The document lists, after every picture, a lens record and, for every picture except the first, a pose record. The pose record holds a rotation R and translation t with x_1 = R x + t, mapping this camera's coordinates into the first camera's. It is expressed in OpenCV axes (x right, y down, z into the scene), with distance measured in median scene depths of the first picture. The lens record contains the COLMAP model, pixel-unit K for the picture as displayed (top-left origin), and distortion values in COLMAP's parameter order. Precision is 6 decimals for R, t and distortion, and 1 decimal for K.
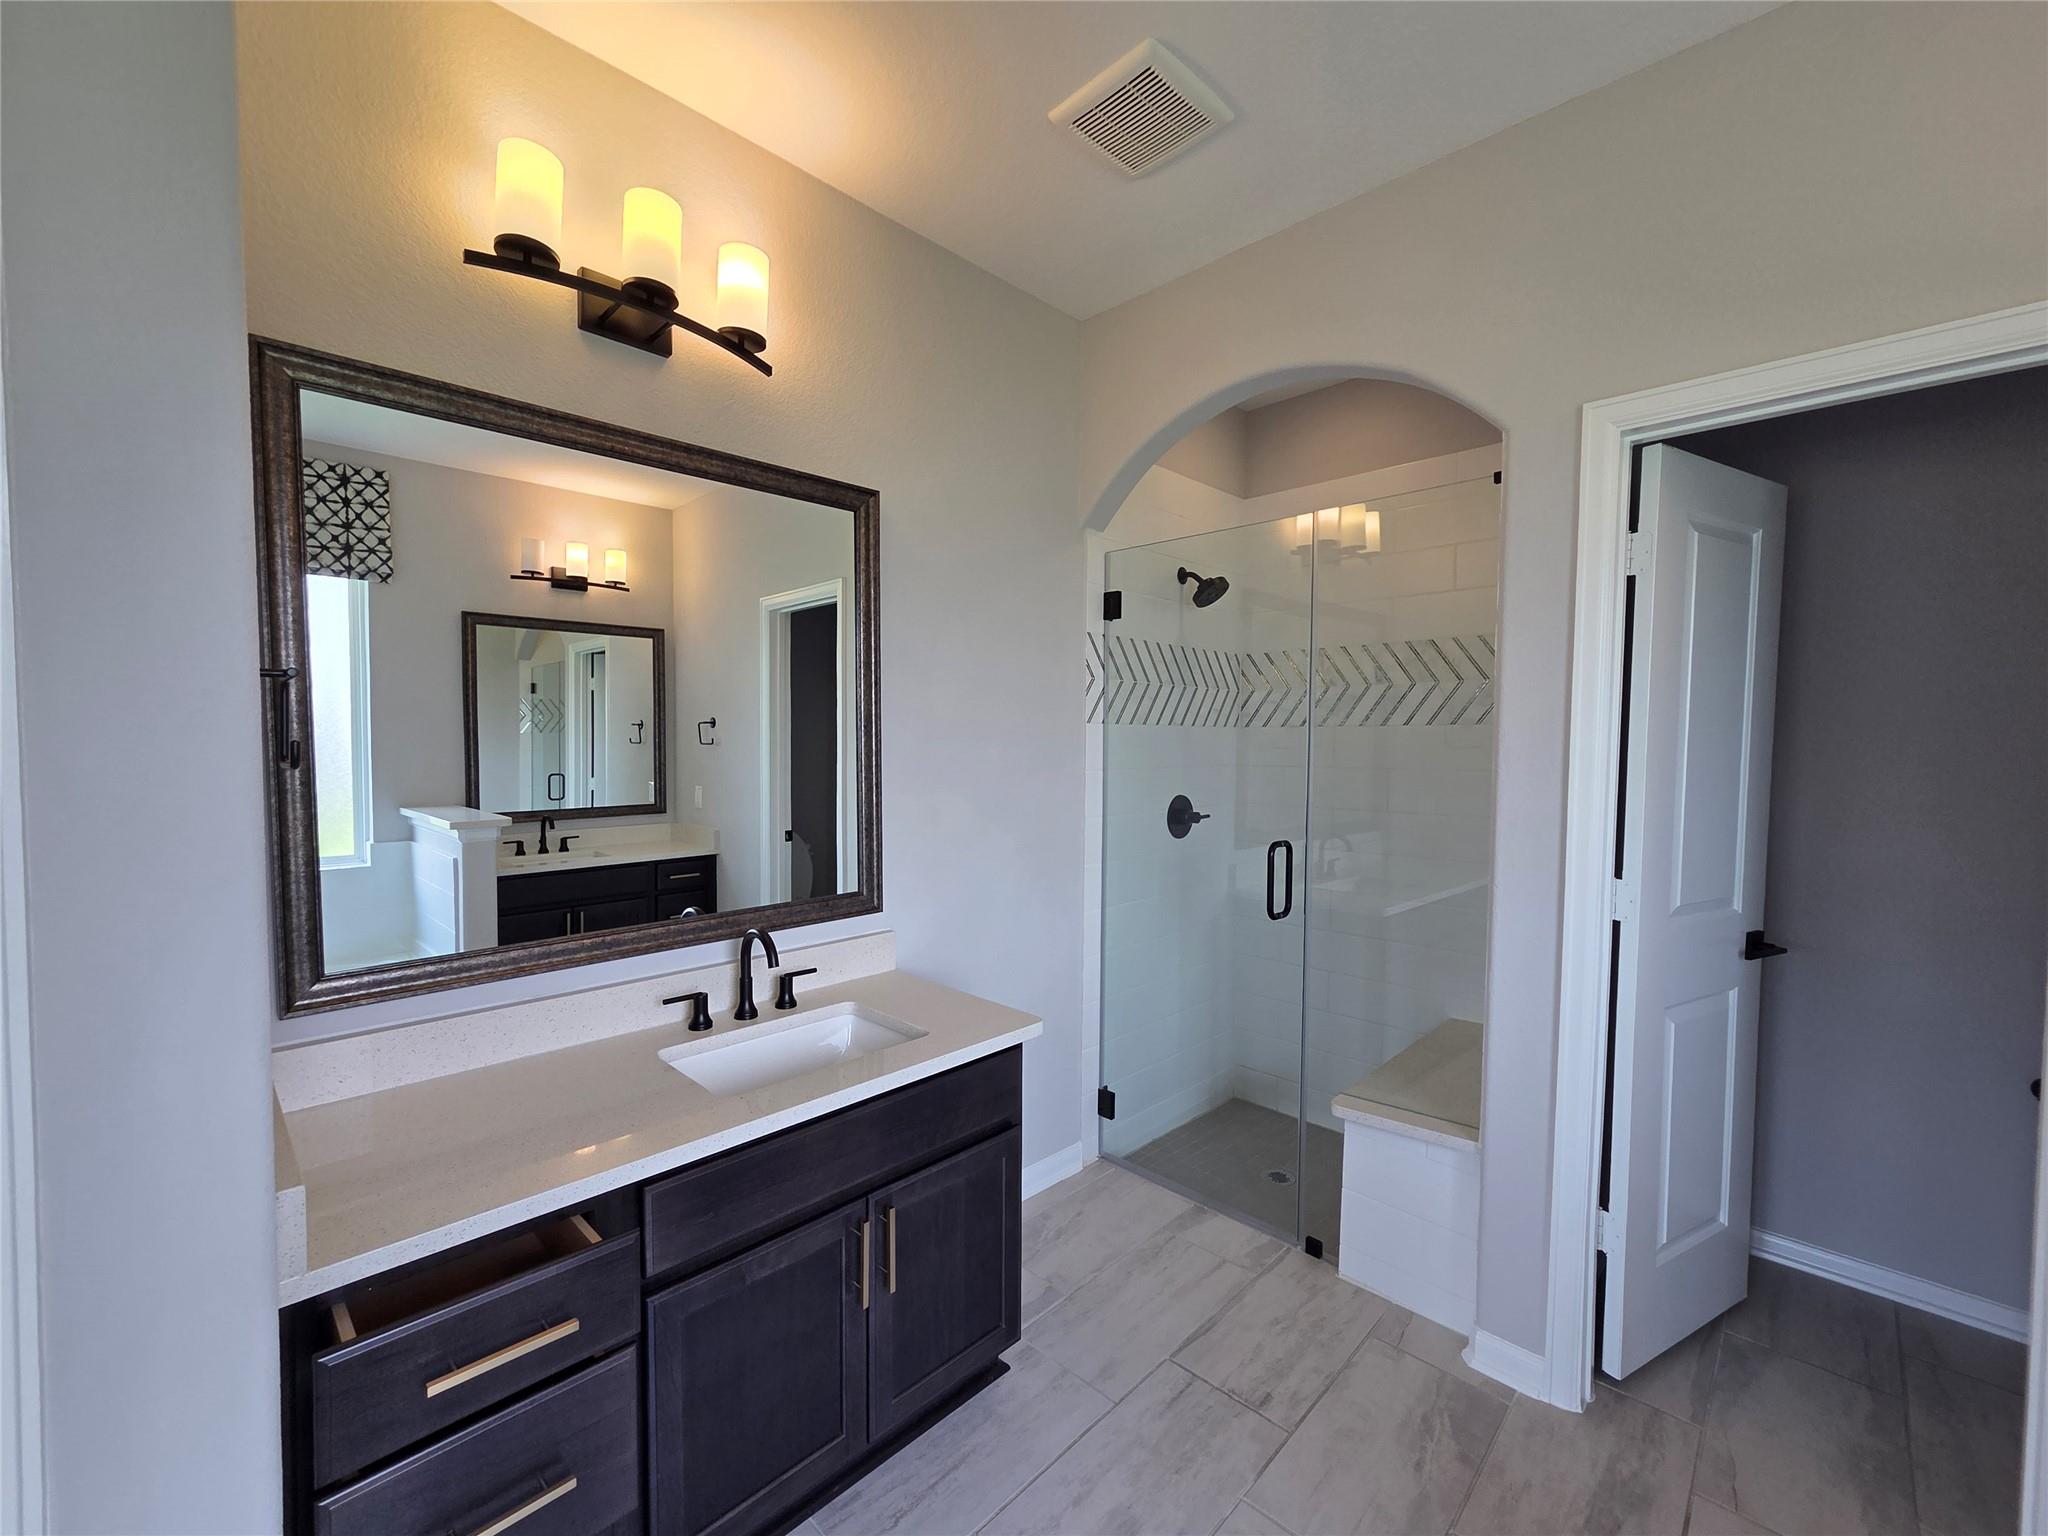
lens RADIAL K [[841.0, 0, 1023.9], [0, 841.0, 779.3], [0, 0, 1]] dist [-0.000320, 0.000396]
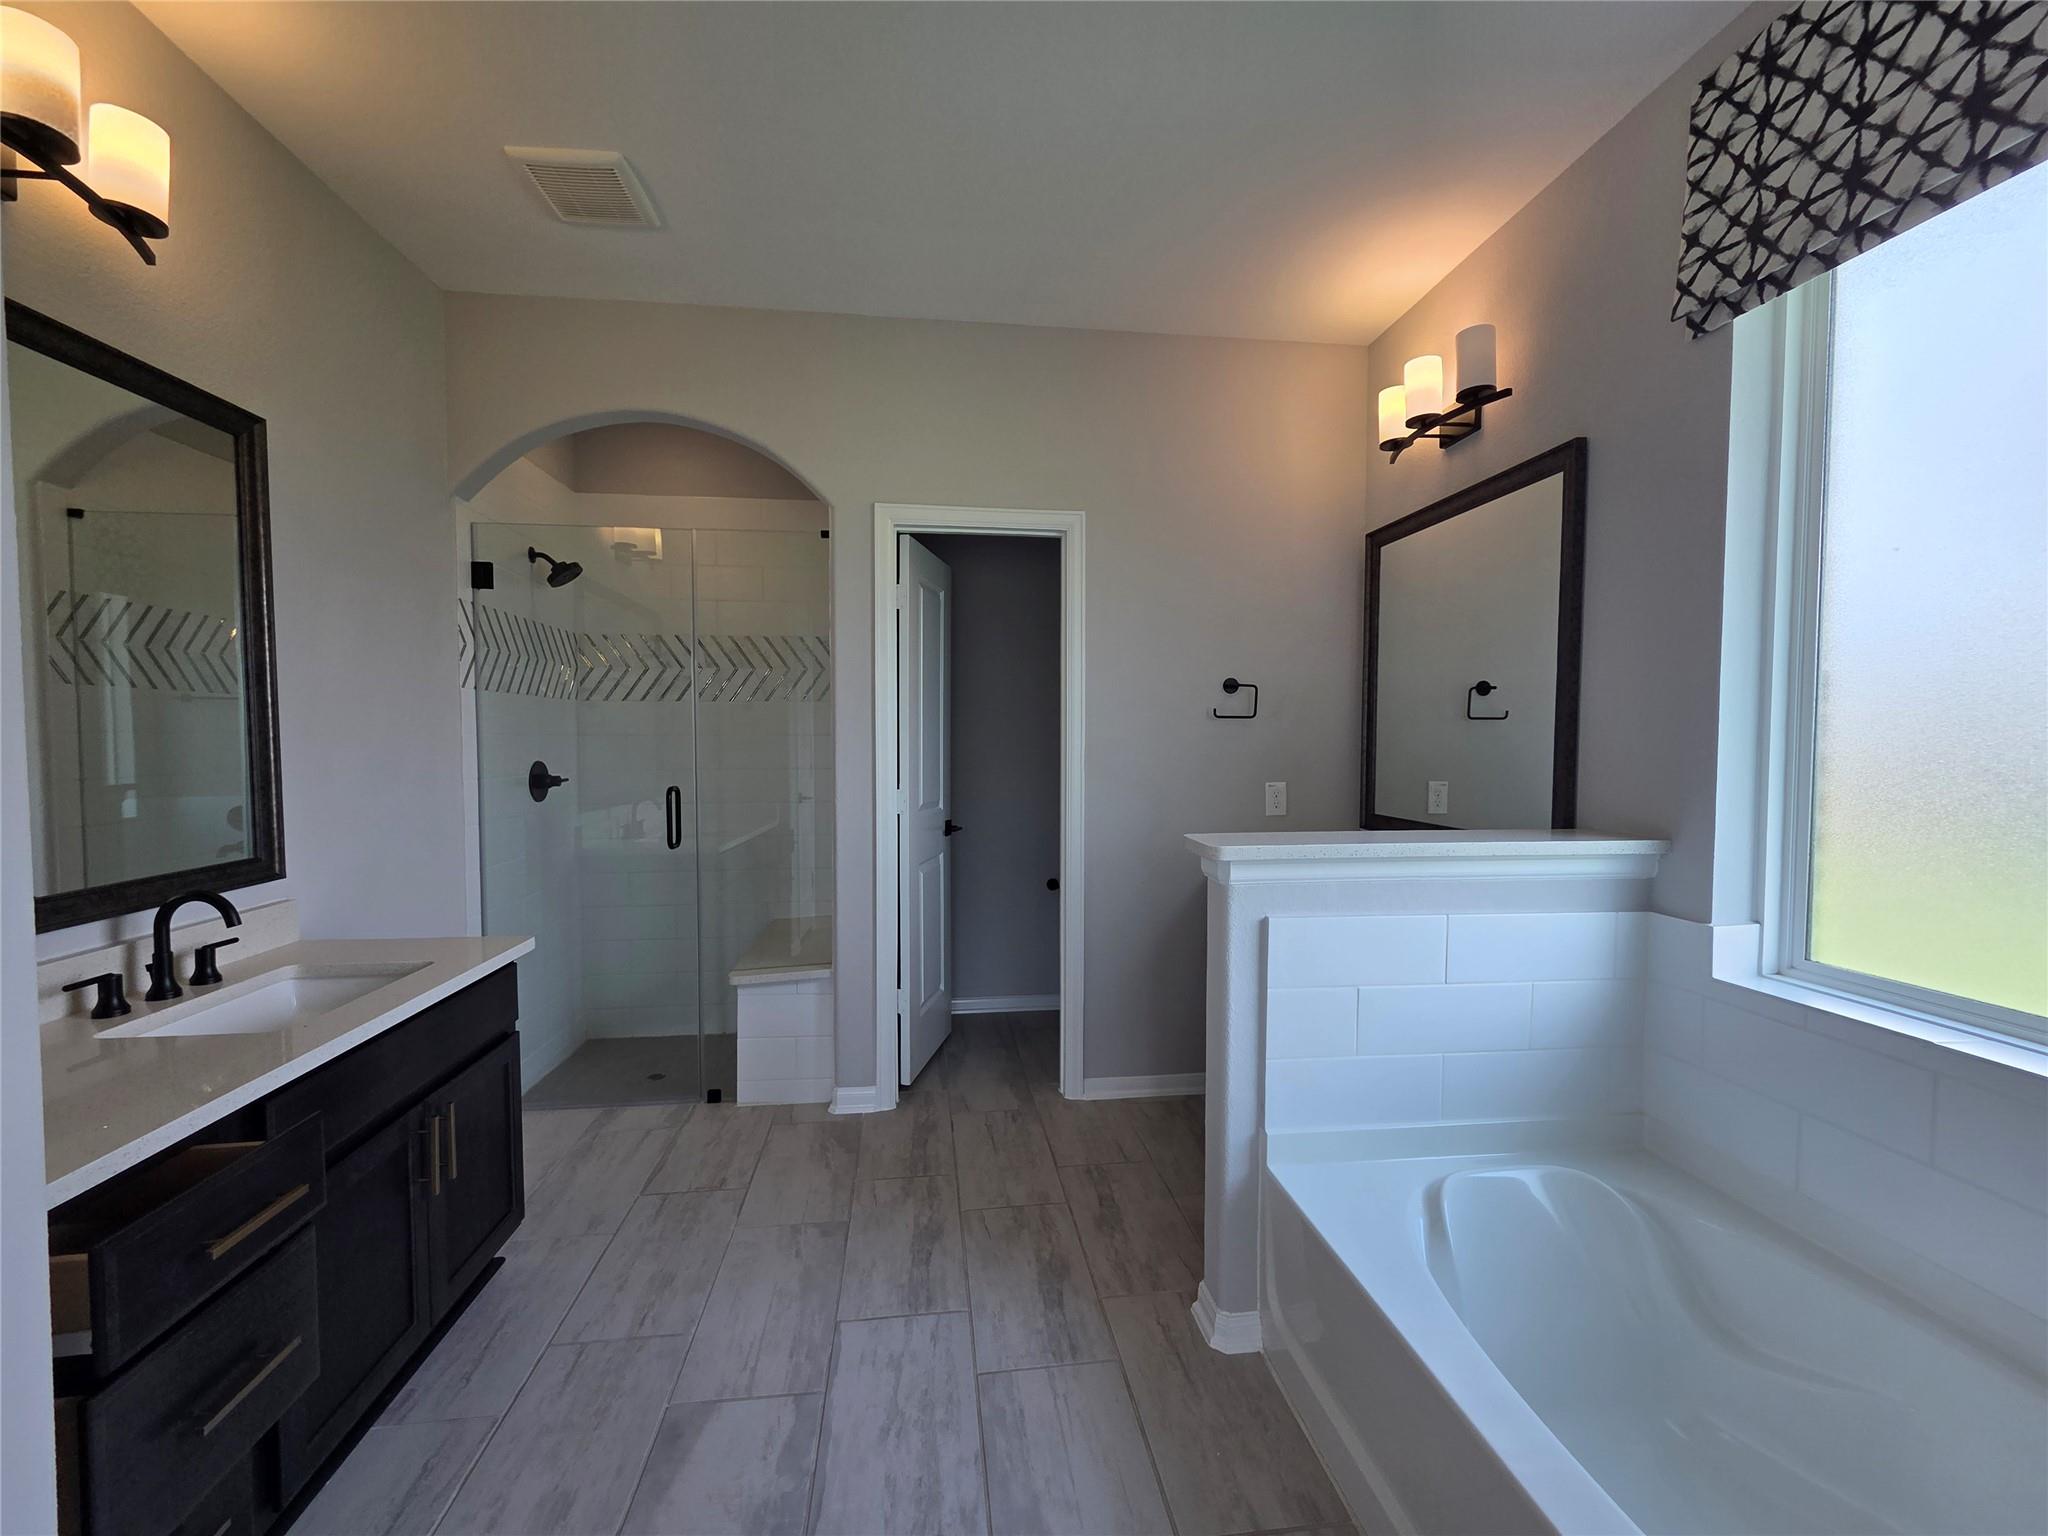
lens RADIAL K [[841.0, 0, 1023.9], [0, 841.0, 779.3], [0, 0, 1]] dist [-0.000320, 0.000396]
pose [[0.623838, -0.041458, 0.780453, -0.413972], [0.038284, 0.999014, 0.022467, 0.065348], [-0.780615, 0.015863, 0.624811, -0.230052]]
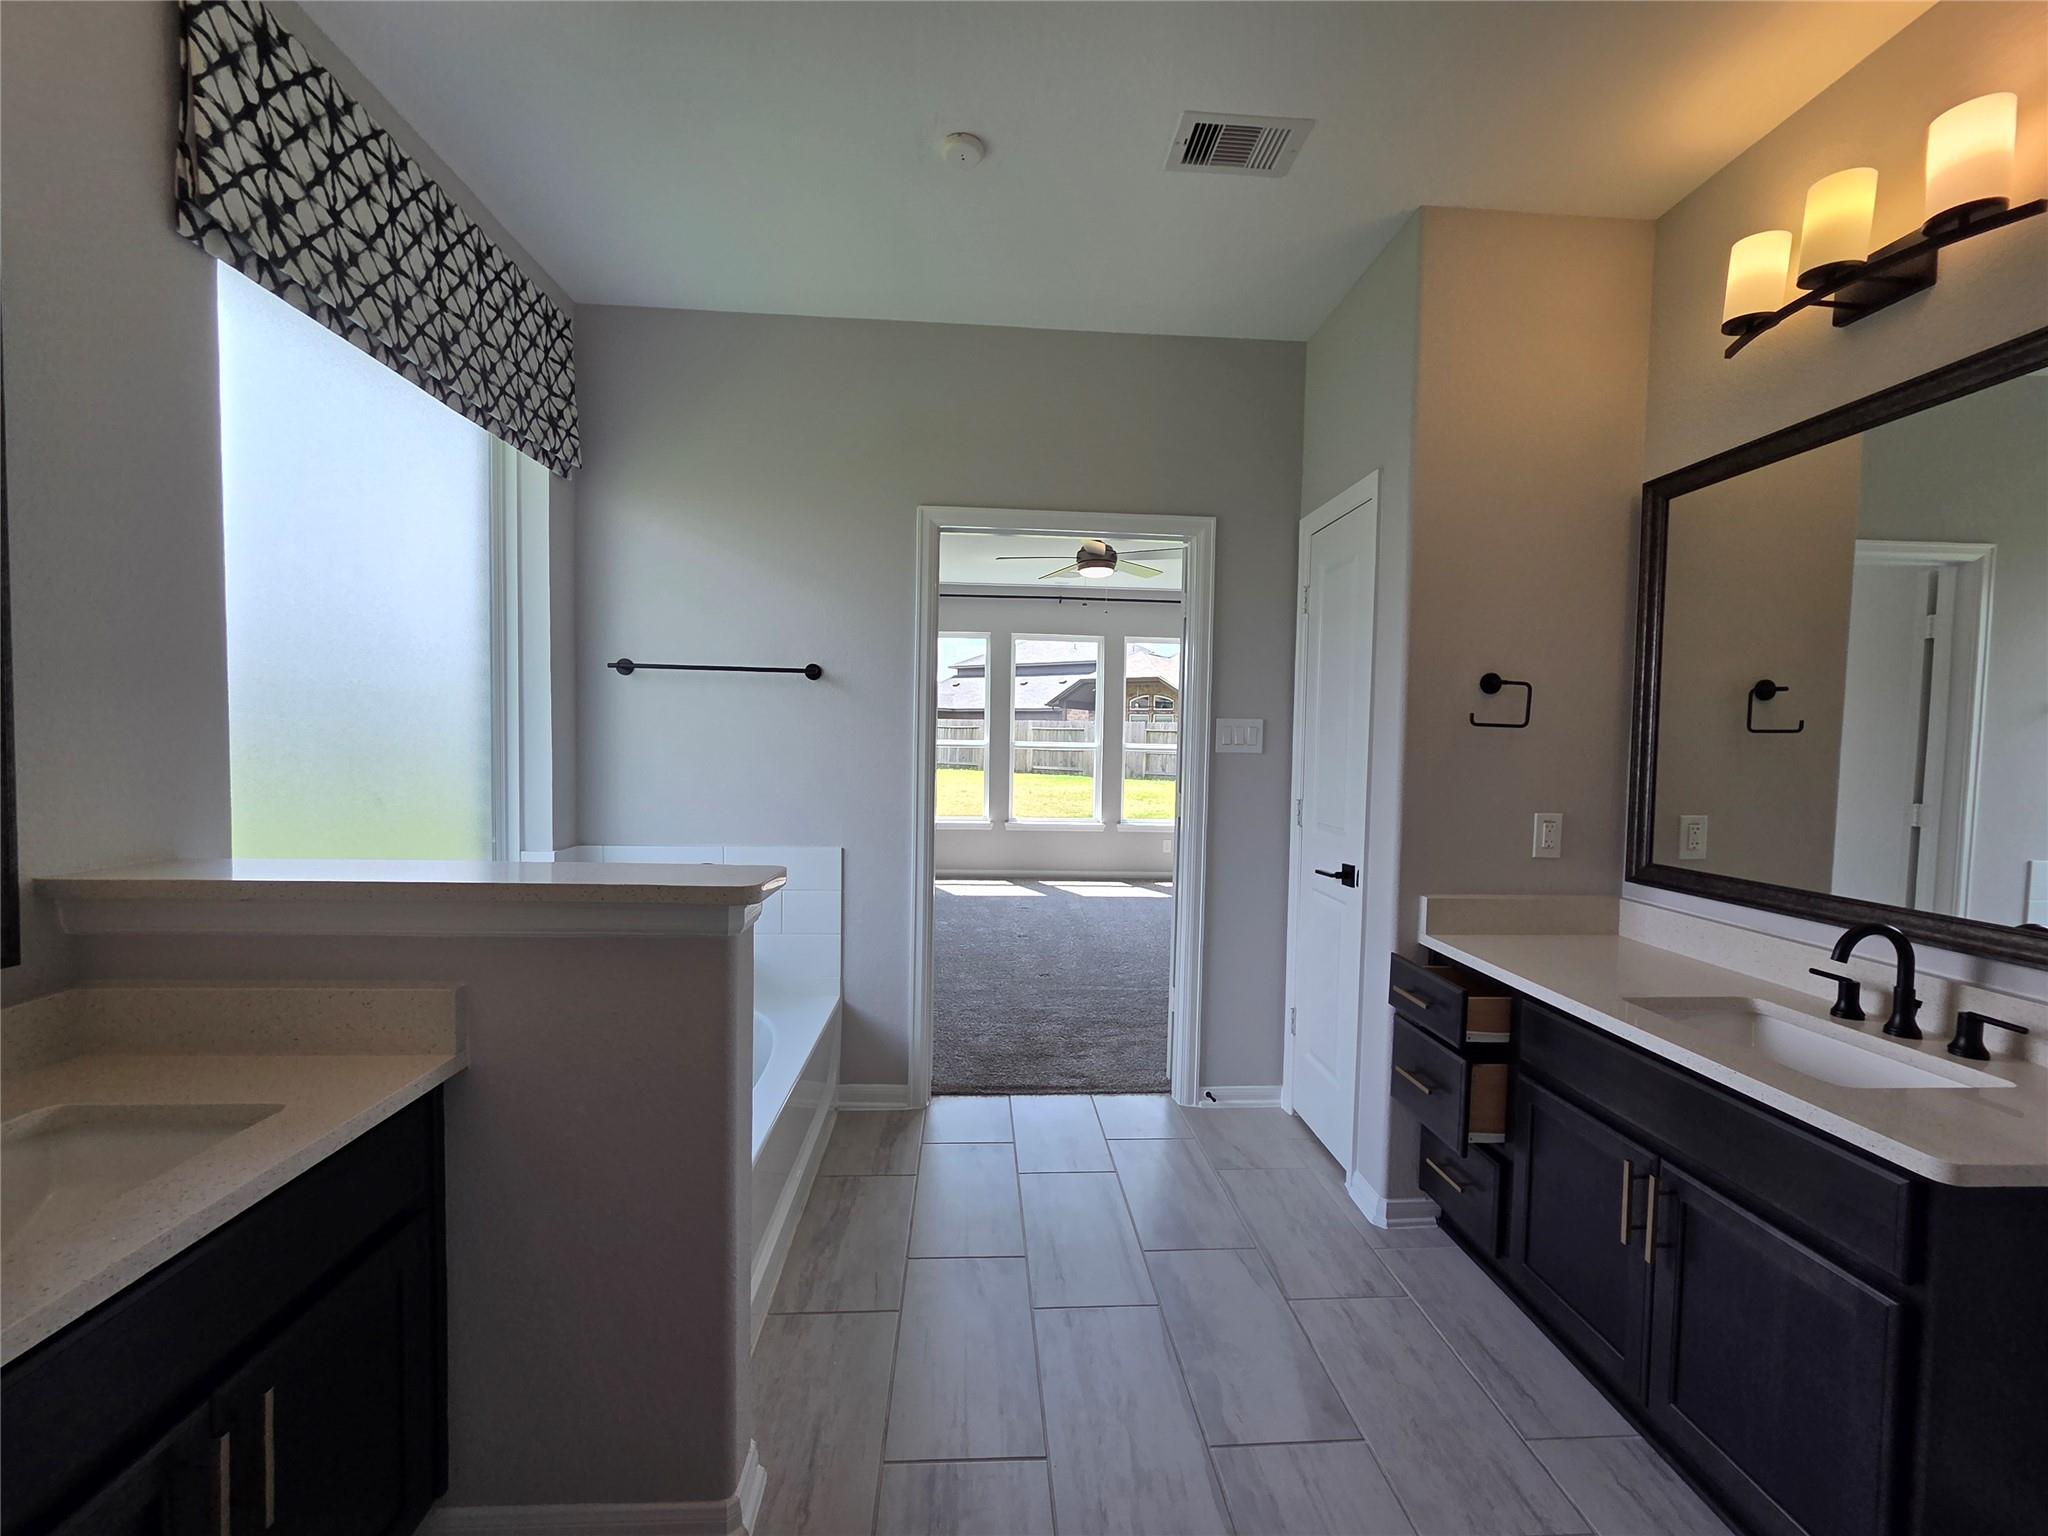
lens RADIAL K [[841.0, 0, 1023.9], [0, 841.0, 779.3], [0, 0, 1]] dist [-0.000320, 0.000396]
pose [[-0.676152, 0.021425, -0.736451, 0.805488], [-0.051297, 0.995782, 0.076066, 0.009058], [0.734975, 0.089210, -0.672201, 0.832013]]
